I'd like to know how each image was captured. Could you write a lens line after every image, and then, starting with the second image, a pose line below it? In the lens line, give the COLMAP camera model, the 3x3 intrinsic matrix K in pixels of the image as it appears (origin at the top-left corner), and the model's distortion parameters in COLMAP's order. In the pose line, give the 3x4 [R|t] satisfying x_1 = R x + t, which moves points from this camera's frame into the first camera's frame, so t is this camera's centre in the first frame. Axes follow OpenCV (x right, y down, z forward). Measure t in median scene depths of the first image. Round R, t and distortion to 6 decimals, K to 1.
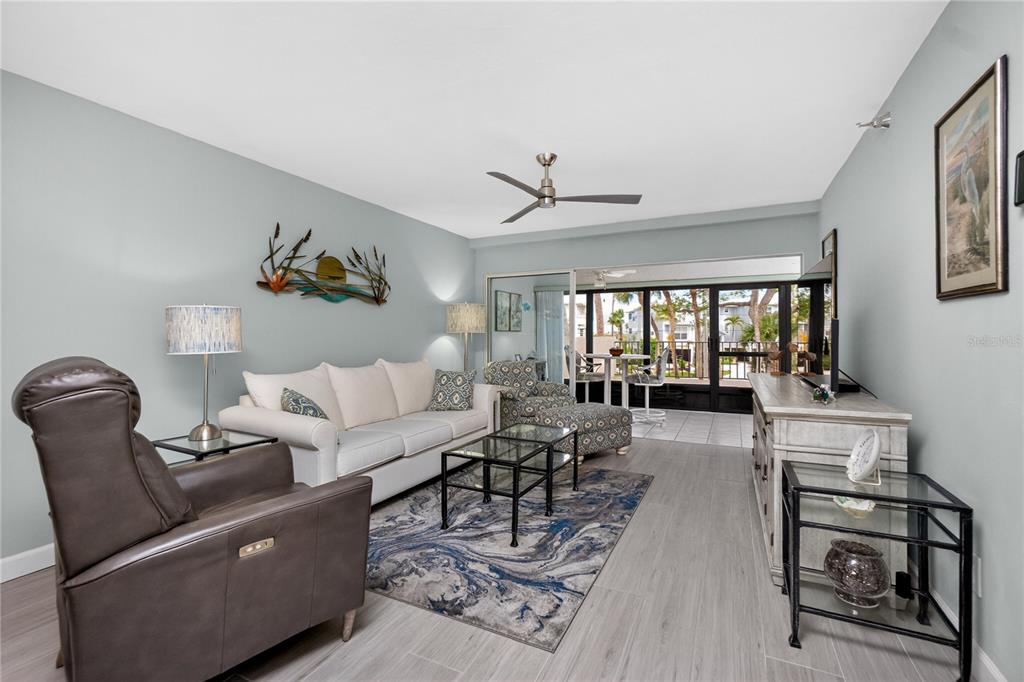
lens RADIAL K [[442.9, 0, 512.0], [0, 442.9, 341.0], [0, 0, 1]] dist [-0.001534, -0.000953]
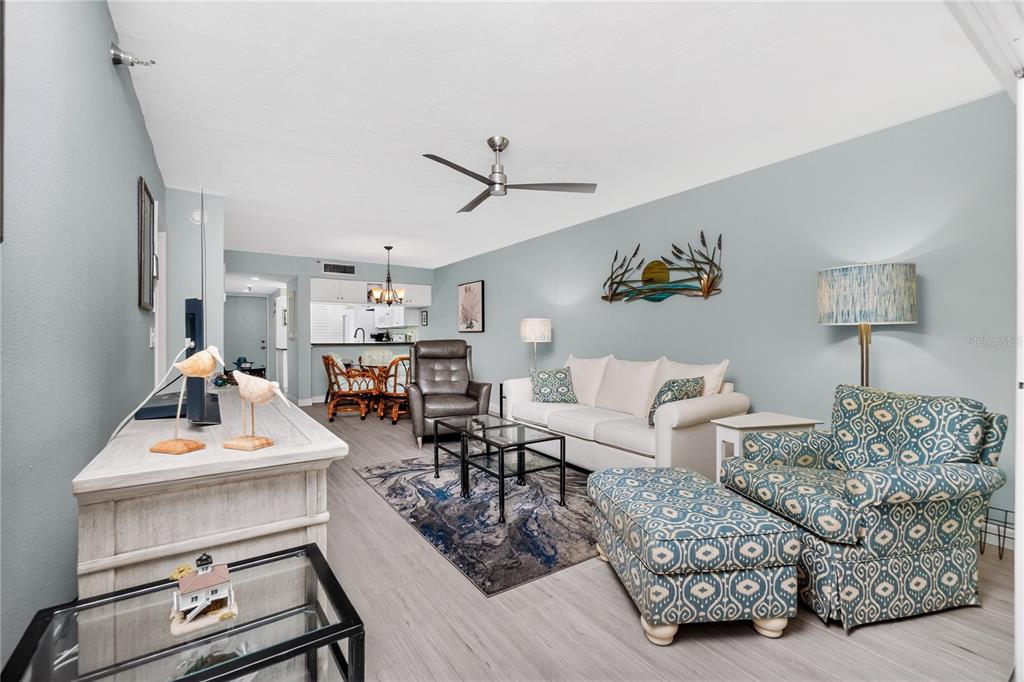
lens RADIAL K [[442.9, 0, 512.0], [0, 442.9, 341.0], [0, 0, 1]] dist [-0.001534, -0.000953]
pose [[-0.492191, 0.010311, -0.870426, 0.887972], [-0.010327, 0.999790, 0.017683, -0.007493], [0.870426, 0.017692, -0.491981, 1.496733]]
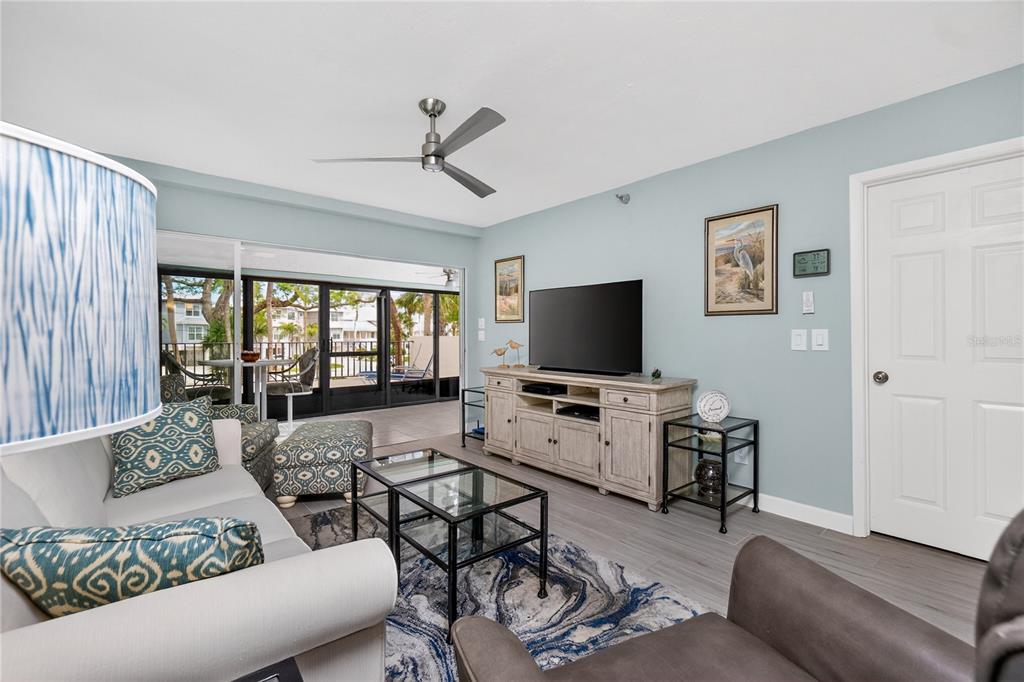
lens RADIAL K [[442.9, 0, 512.0], [0, 442.9, 341.0], [0, 0, 1]] dist [-0.001534, -0.000953]
pose [[0.398277, -0.011001, 0.917199, -0.582500], [0.011652, 0.999908, 0.006934, -0.004609], [-0.917191, 0.007925, 0.398368, 0.565947]]
